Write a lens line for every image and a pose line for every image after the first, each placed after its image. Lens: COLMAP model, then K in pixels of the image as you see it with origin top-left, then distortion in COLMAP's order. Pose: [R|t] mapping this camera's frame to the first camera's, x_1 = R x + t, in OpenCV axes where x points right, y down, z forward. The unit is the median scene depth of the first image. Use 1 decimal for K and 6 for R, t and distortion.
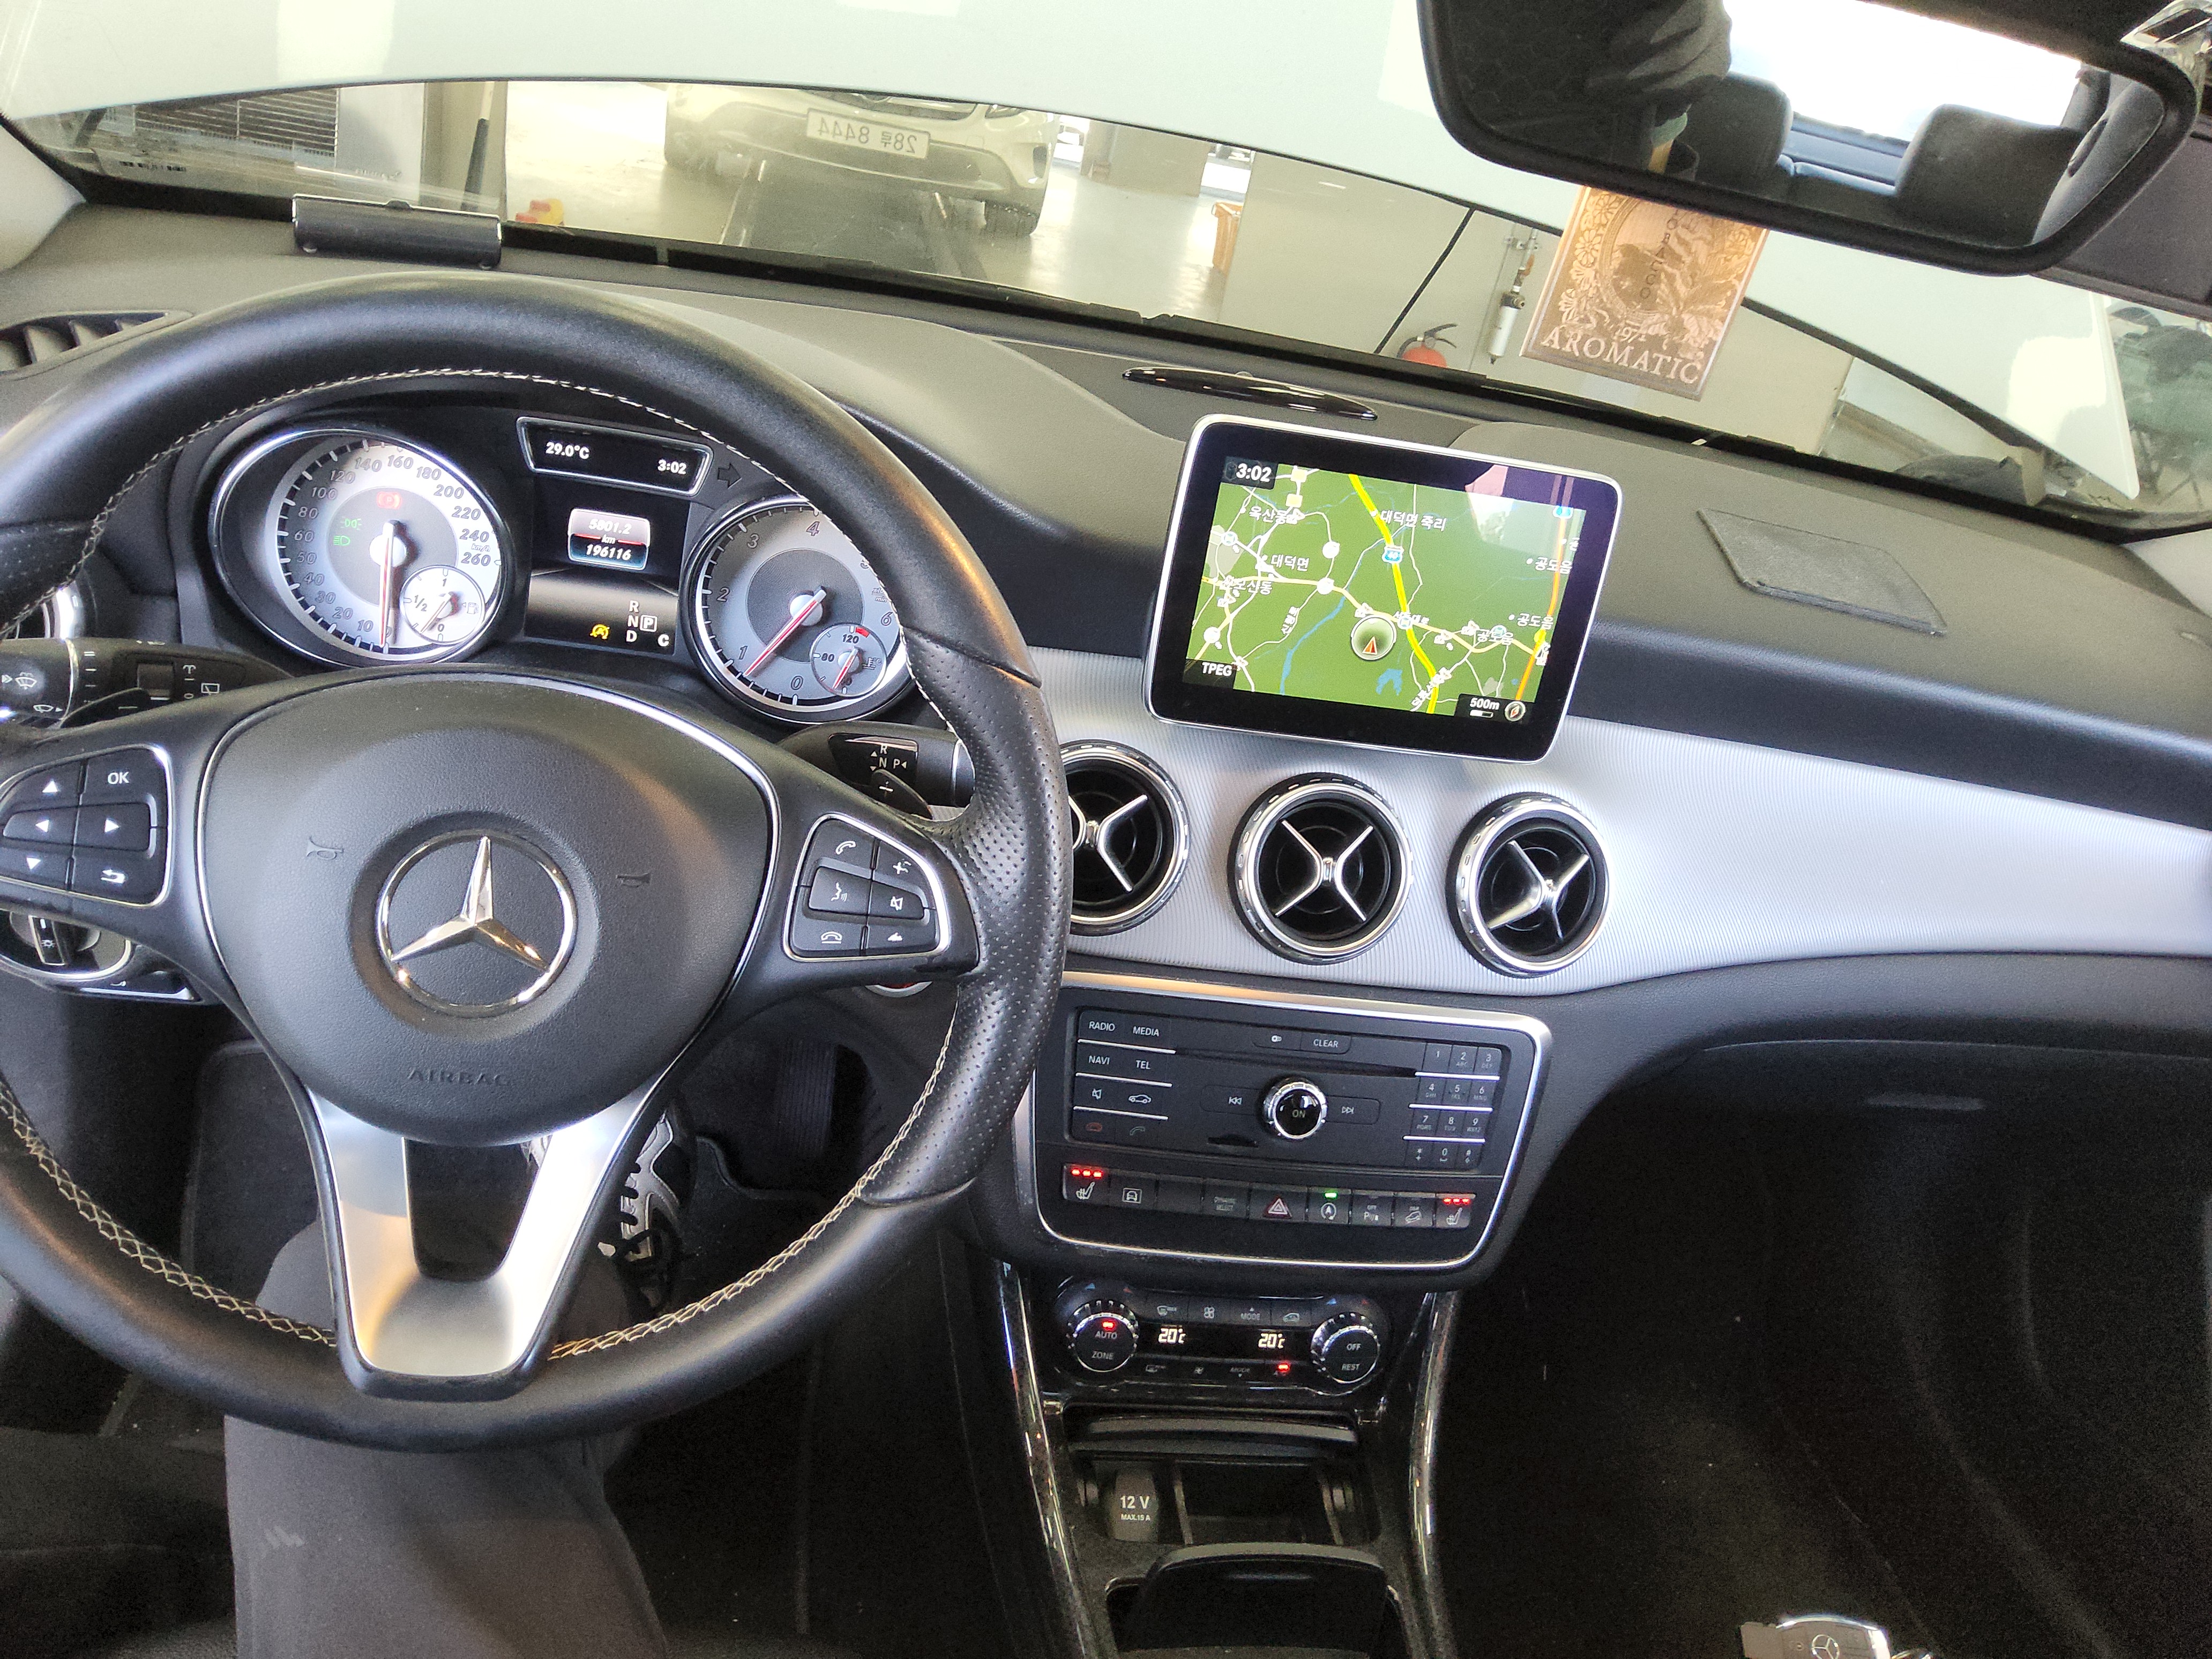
lens RADIAL K [[1619.8, 0, 1106.0], [0, 1619.8, 829.5], [0, 0, 1]] dist [0.044298, -0.000179]
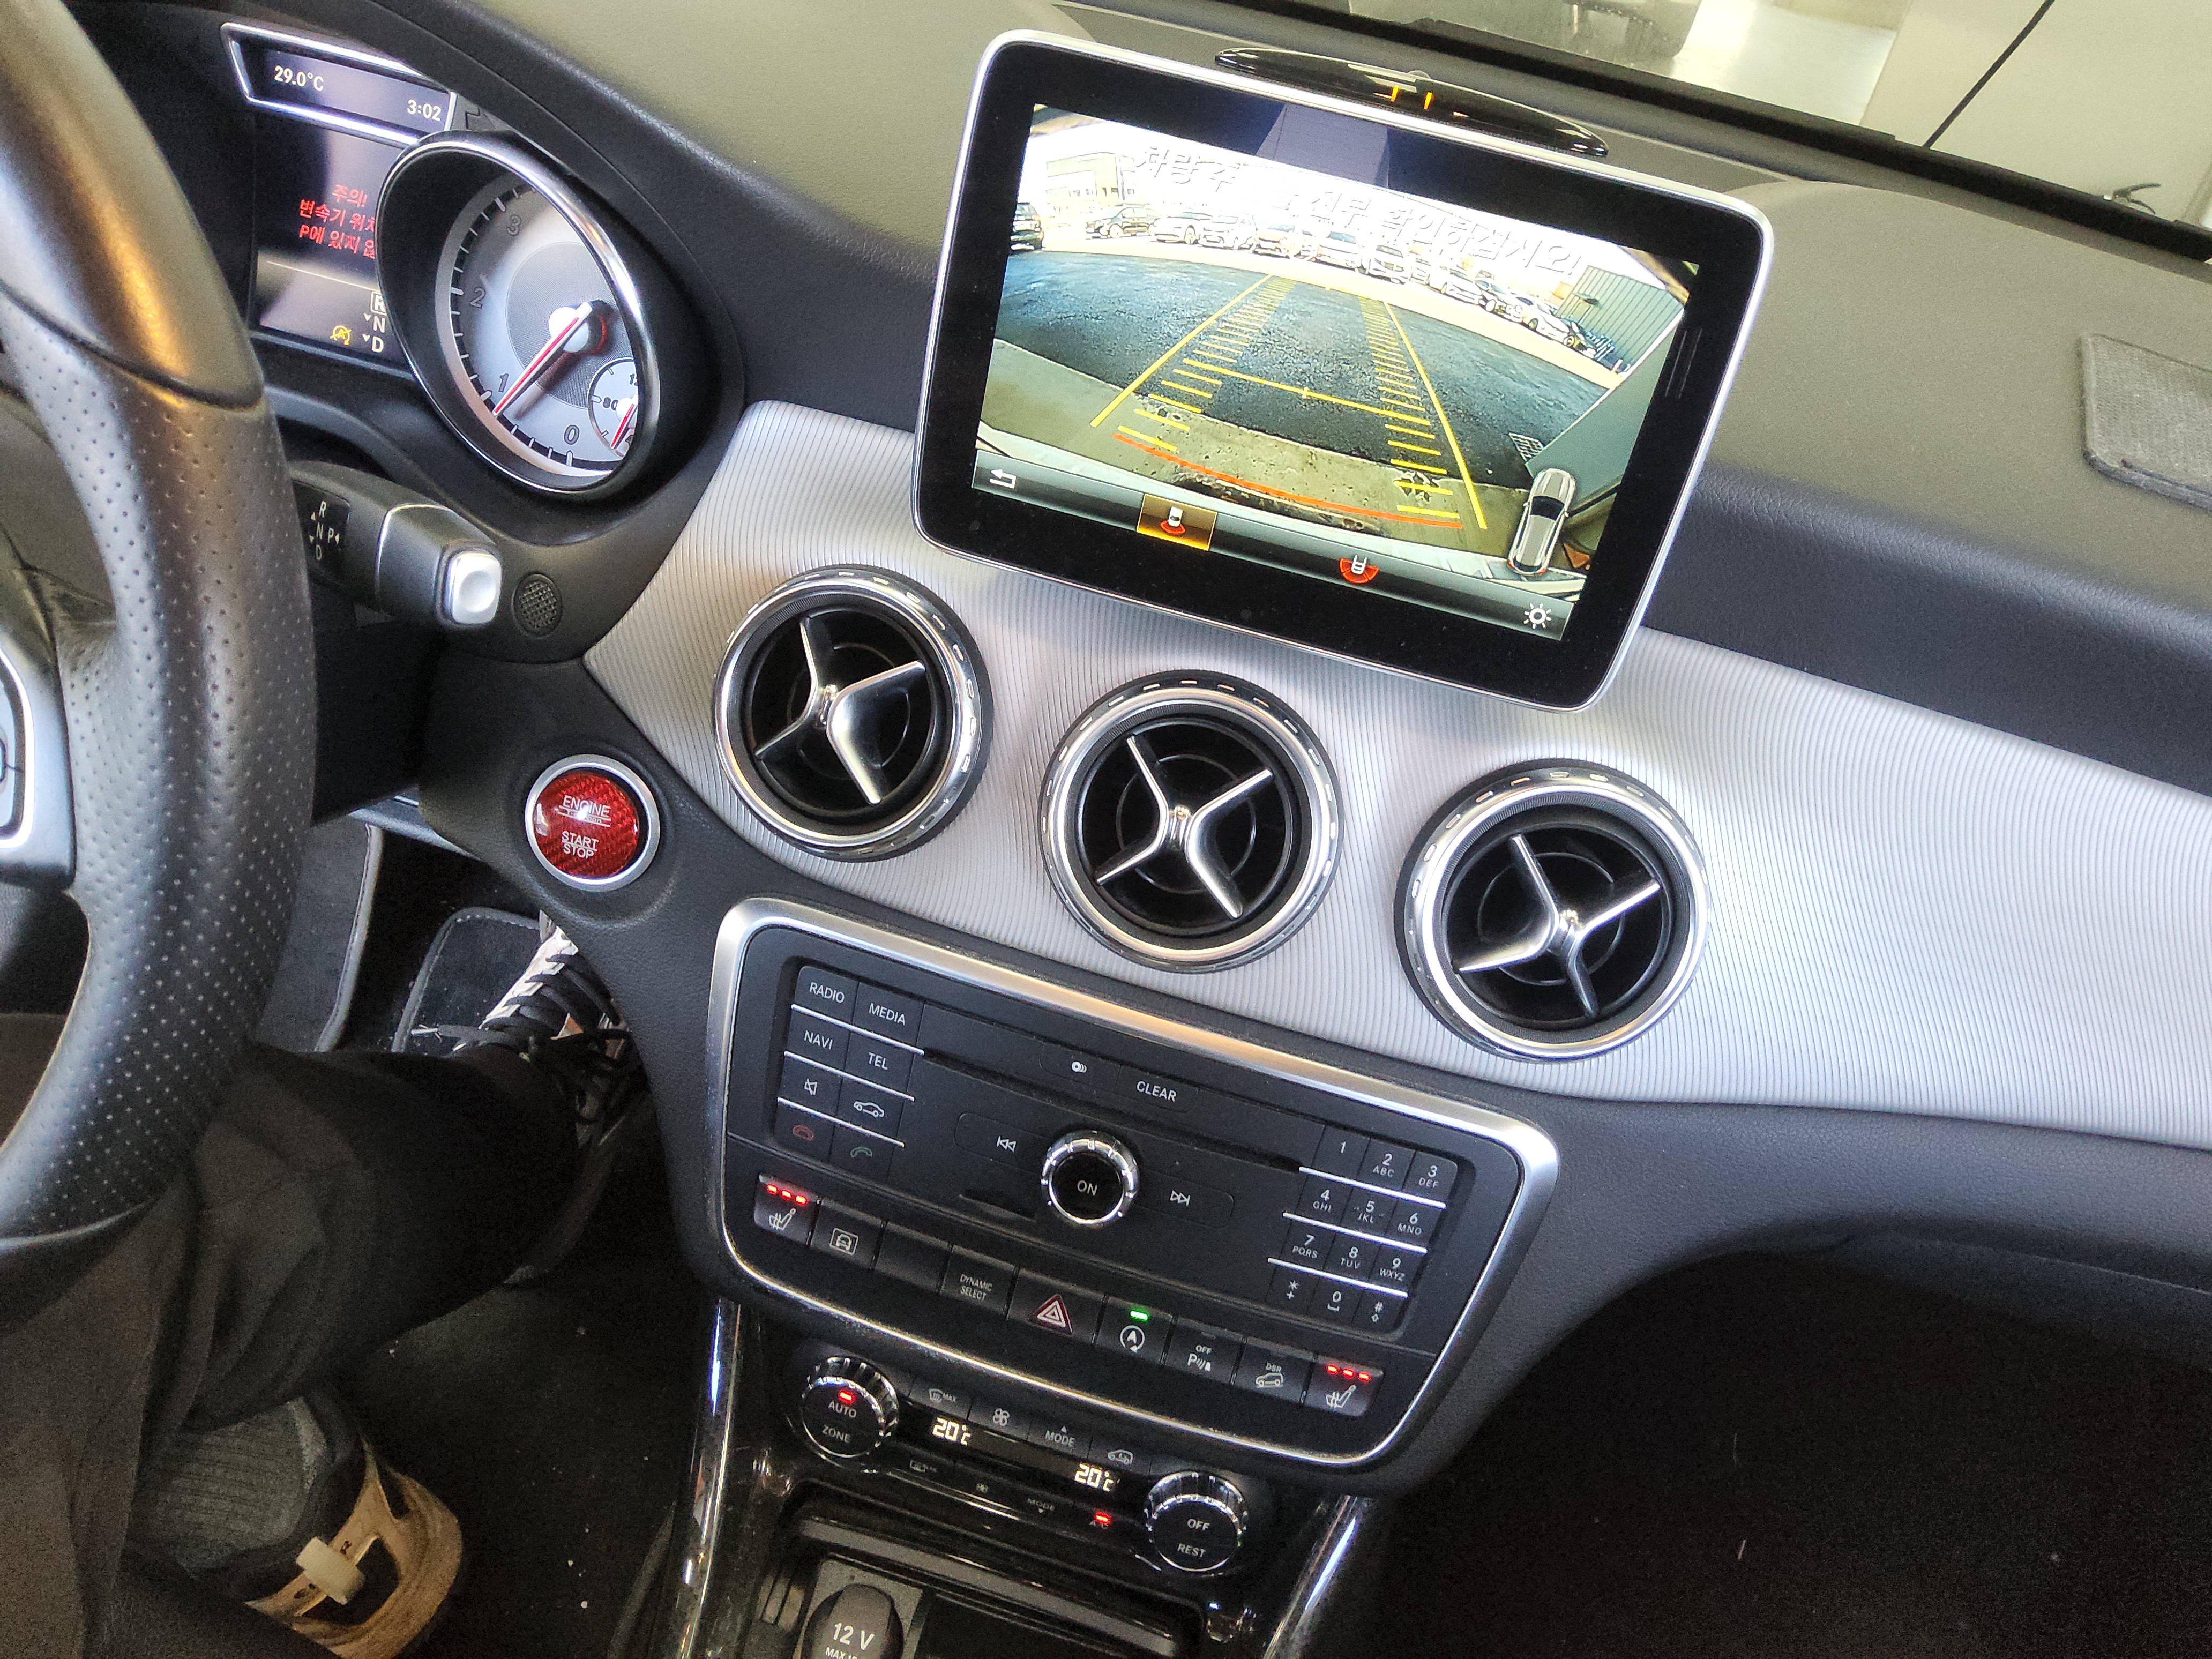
lens RADIAL K [[1658.3, 0, 1106.0], [0, 1658.3, 829.5], [0, 0, 1]] dist [0.039514, -0.080411]
pose [[0.934201, 0.185587, -0.304674, 0.292324], [-0.159465, 0.981198, 0.108726, -0.037118], [0.319124, -0.052987, 0.946231, 0.372553]]
